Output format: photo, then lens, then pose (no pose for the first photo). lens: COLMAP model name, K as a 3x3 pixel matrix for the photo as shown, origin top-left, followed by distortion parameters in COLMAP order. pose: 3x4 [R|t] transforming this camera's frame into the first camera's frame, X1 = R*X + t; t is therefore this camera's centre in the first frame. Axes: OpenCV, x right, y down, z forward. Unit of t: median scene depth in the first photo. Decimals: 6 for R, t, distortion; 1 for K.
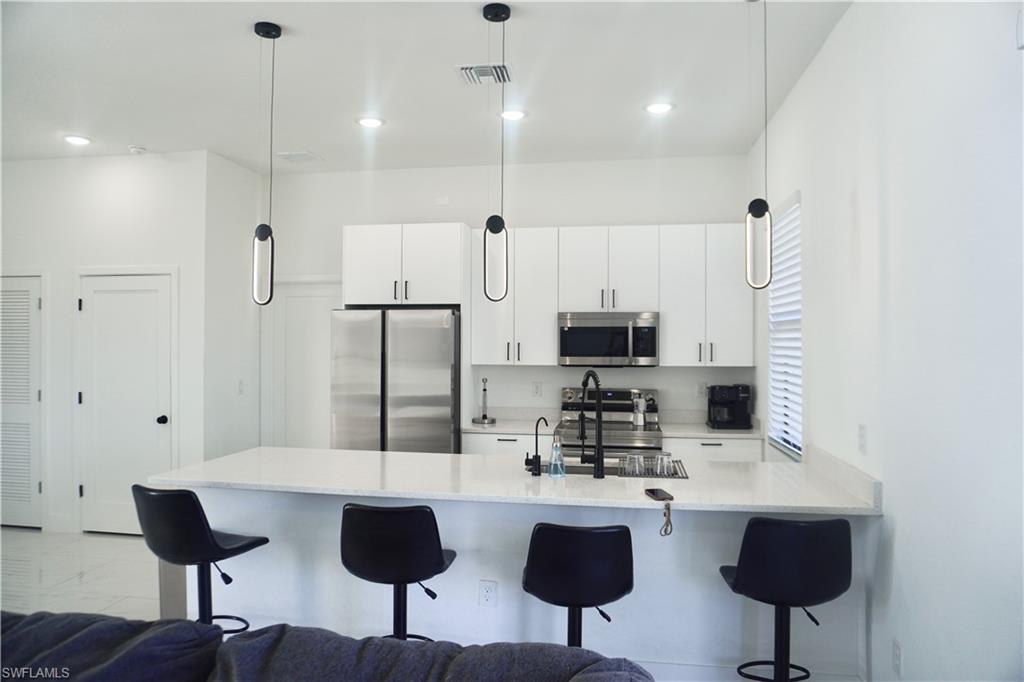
lens RADIAL K [[695.4, 0, 533.1], [0, 695.4, 337.4], [0, 0, 1]] dist [-0.050741, 0.026687]
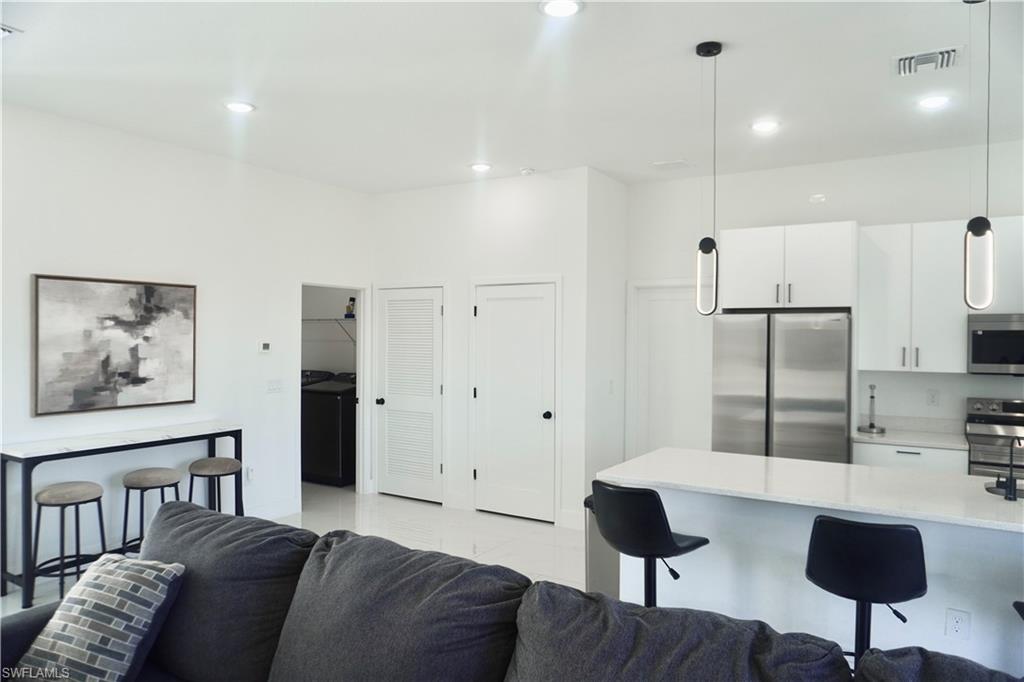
lens RADIAL K [[695.4, 0, 508.1], [0, 695.4, 336.7], [0, 0, 1]] dist [-0.050741, 0.026687]
pose [[0.920359, 0.001381, -0.391072, -0.169408], [0.001767, 0.999969, 0.007689, -0.014999], [0.391071, -0.007767, 0.920328, -0.049316]]
